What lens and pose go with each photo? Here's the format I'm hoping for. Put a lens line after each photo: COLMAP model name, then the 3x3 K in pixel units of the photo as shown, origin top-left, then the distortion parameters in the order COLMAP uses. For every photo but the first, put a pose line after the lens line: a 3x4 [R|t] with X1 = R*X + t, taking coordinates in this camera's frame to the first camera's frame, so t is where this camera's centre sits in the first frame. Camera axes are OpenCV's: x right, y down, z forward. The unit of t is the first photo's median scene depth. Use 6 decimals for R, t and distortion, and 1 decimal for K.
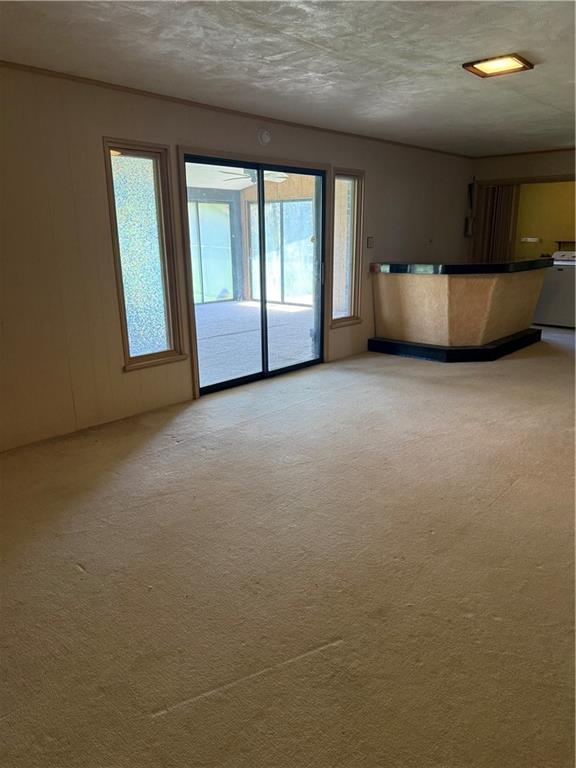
lens RADIAL K [[543.5, 0, 290.8], [0, 543.5, 387.4], [0, 0, 1]] dist [0.068098, -0.090729]
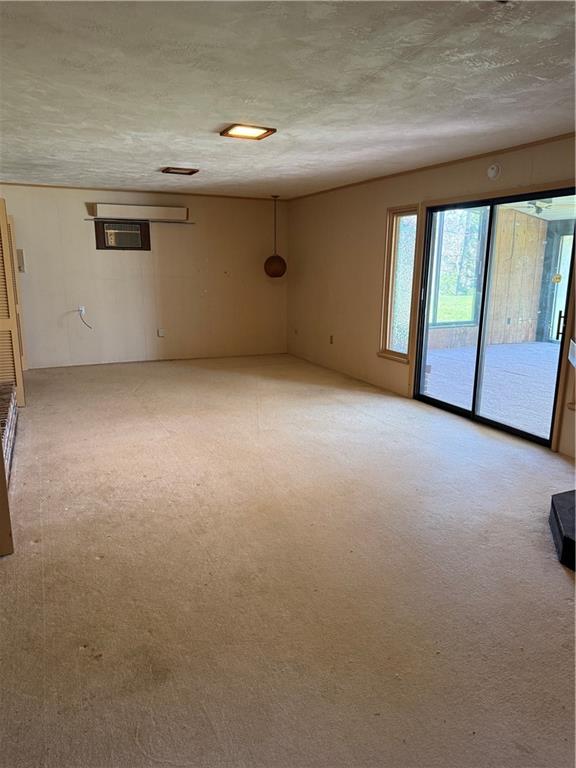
lens RADIAL K [[543.5, 0, 289.0], [0, 543.5, 385.1], [0, 0, 1]] dist [0.068098, -0.090729]
pose [[-0.379894, 0.200096, -0.903129, 1.344496], [-0.266143, 0.911399, 0.313880, -0.416296], [0.885917, 0.359602, -0.292981, 1.424015]]
